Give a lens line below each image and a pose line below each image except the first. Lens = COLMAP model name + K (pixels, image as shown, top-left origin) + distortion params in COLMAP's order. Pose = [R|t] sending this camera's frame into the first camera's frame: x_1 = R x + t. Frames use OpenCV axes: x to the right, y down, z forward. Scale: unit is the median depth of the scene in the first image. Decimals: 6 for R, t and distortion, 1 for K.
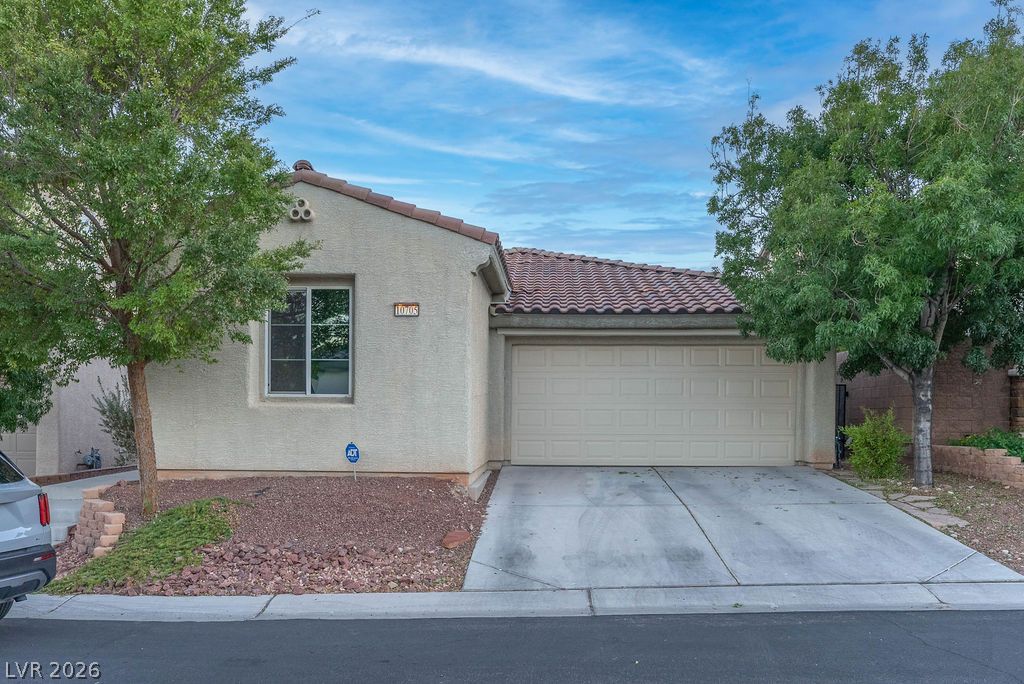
lens RADIAL K [[727.1, 0, 512.3], [0, 727.1, 365.0], [0, 0, 1]] dist [-0.005333, 0.010483]
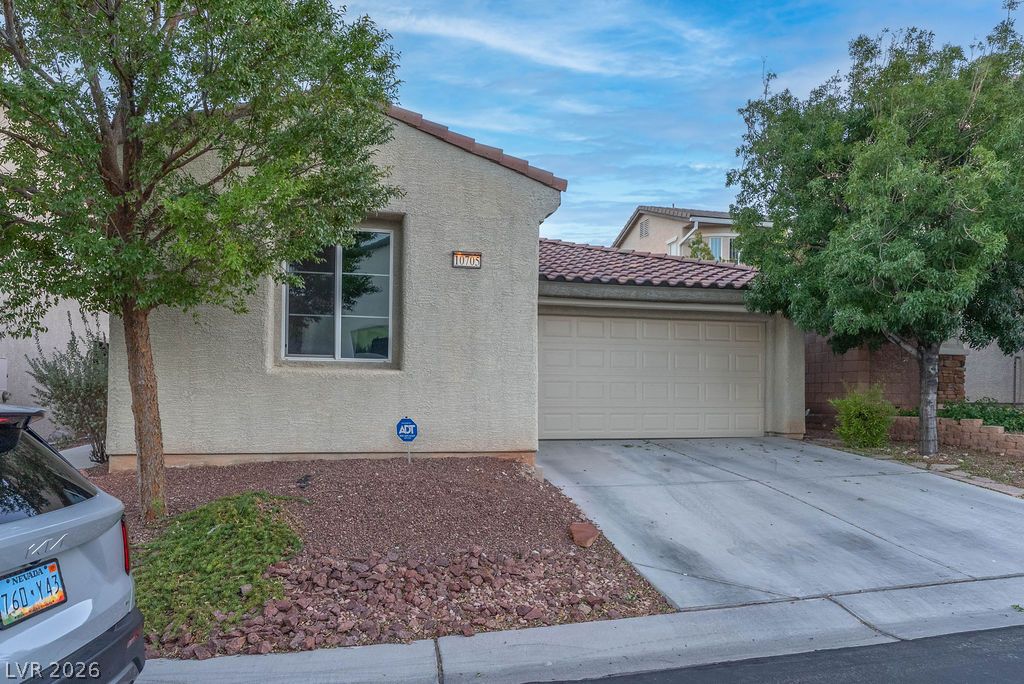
lens RADIAL K [[627.8, 0, 492.1], [0, 627.8, 345.7], [0, 0, 1]] dist [-0.001157, 0.000824]
pose [[0.969749, 0.021078, 0.243192, -0.292963], [-0.019834, 0.999775, -0.007563, 0.028921], [-0.243296, 0.002511, 0.969949, 0.282108]]
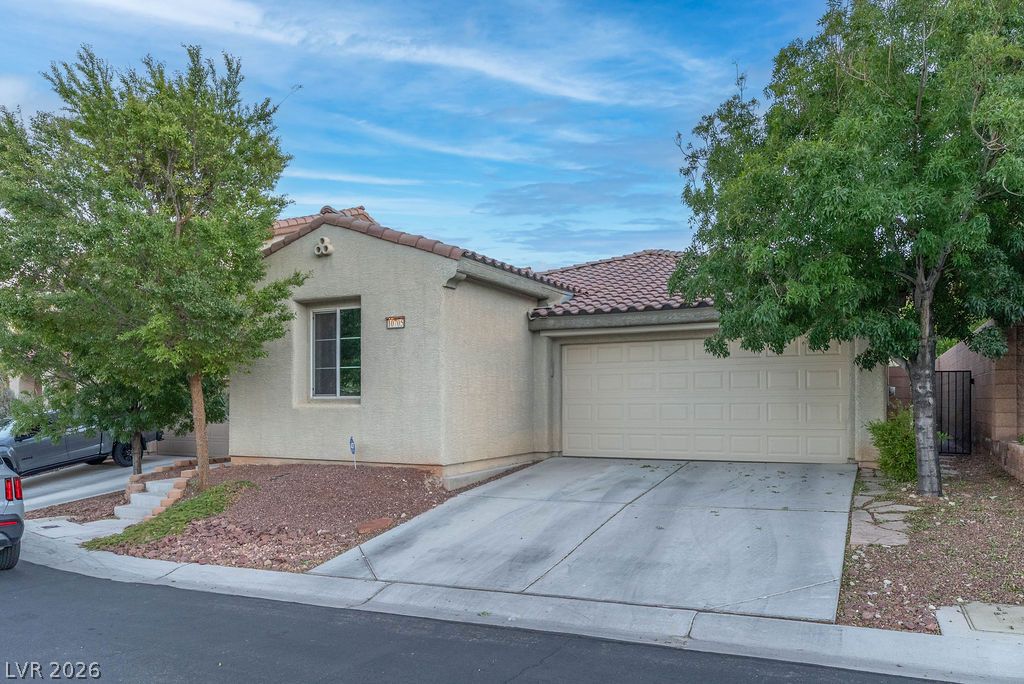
lens RADIAL K [[644.6, 0, 552.5], [0, 644.6, 340.8], [0, 0, 1]] dist [-0.002694, -0.000424]
pose [[0.926642, -0.045948, -0.373127, 0.470989], [0.036811, 0.998823, -0.031578, -0.005252], [0.374139, 0.015527, 0.927243, 0.138641]]
